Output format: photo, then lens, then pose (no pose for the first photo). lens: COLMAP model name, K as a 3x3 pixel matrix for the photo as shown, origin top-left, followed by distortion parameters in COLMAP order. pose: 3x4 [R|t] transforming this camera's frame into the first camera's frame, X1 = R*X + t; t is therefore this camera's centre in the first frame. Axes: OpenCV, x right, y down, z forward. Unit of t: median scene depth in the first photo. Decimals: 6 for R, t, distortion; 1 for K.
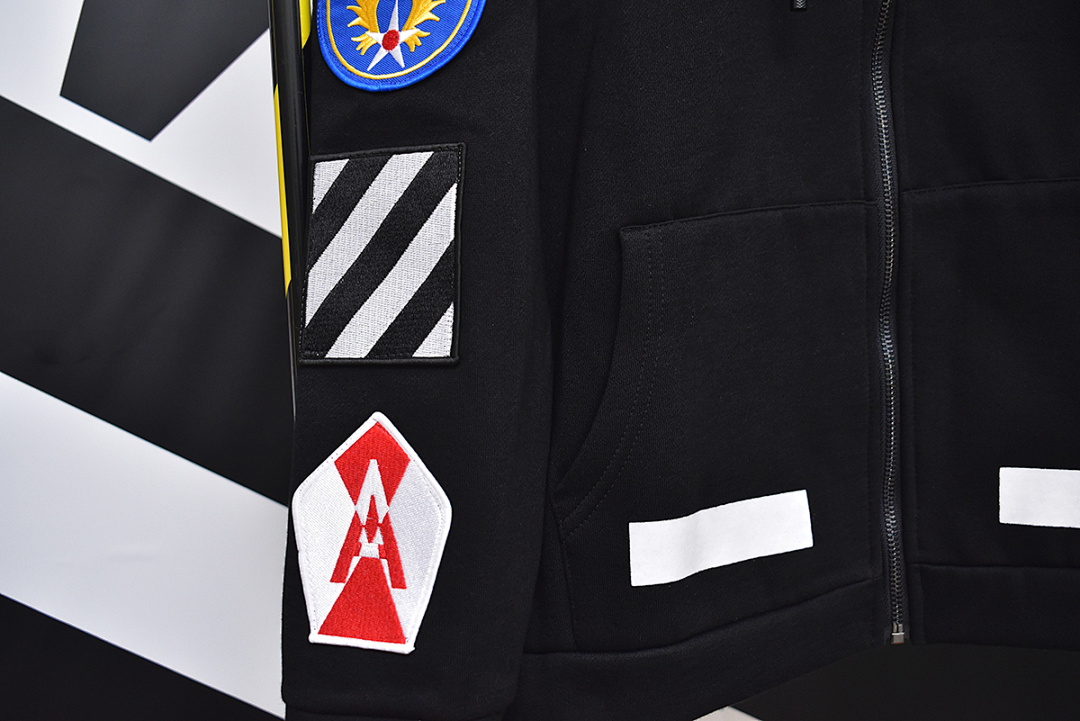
lens RADIAL K [[1164.5, 0, 540.0], [0, 1164.5, 360.5], [0, 0, 1]] dist [-0.069204, -0.019202]
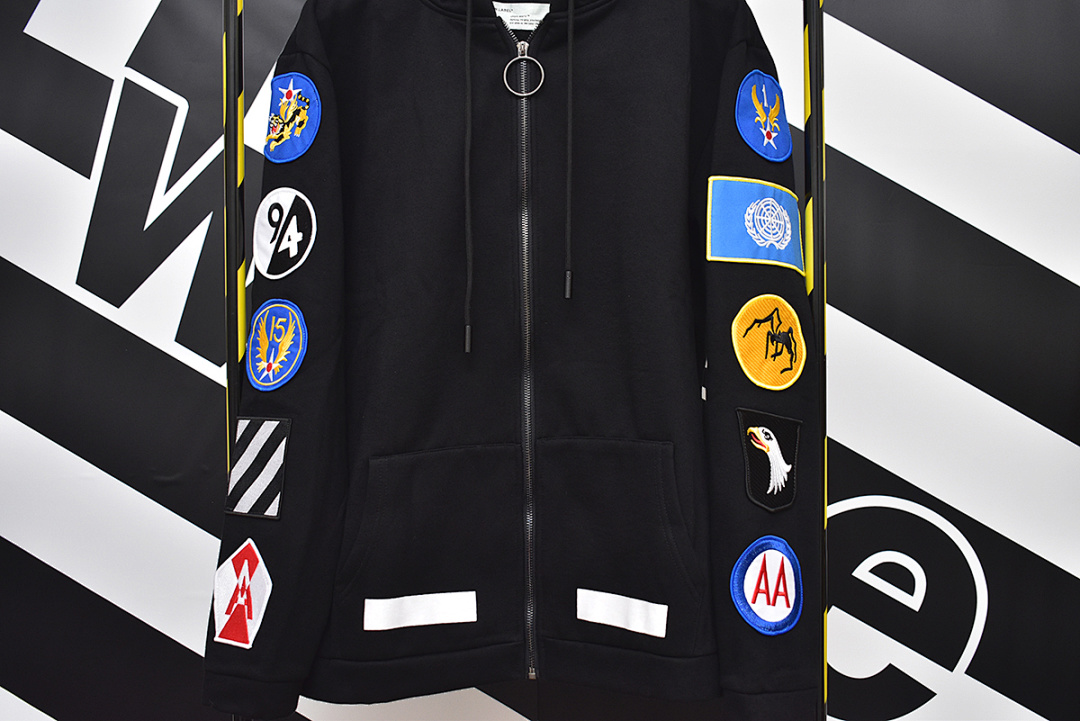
lens RADIAL K [[1164.5, 0, 540.0], [0, 1164.5, 360.5], [0, 0, 1]] dist [-0.069204, -0.019202]
pose [[0.975724, 0.034663, -0.216242, 0.851852], [-0.051081, 0.996182, -0.070800, -0.162516], [0.212962, 0.080127, 0.973769, -1.035260]]
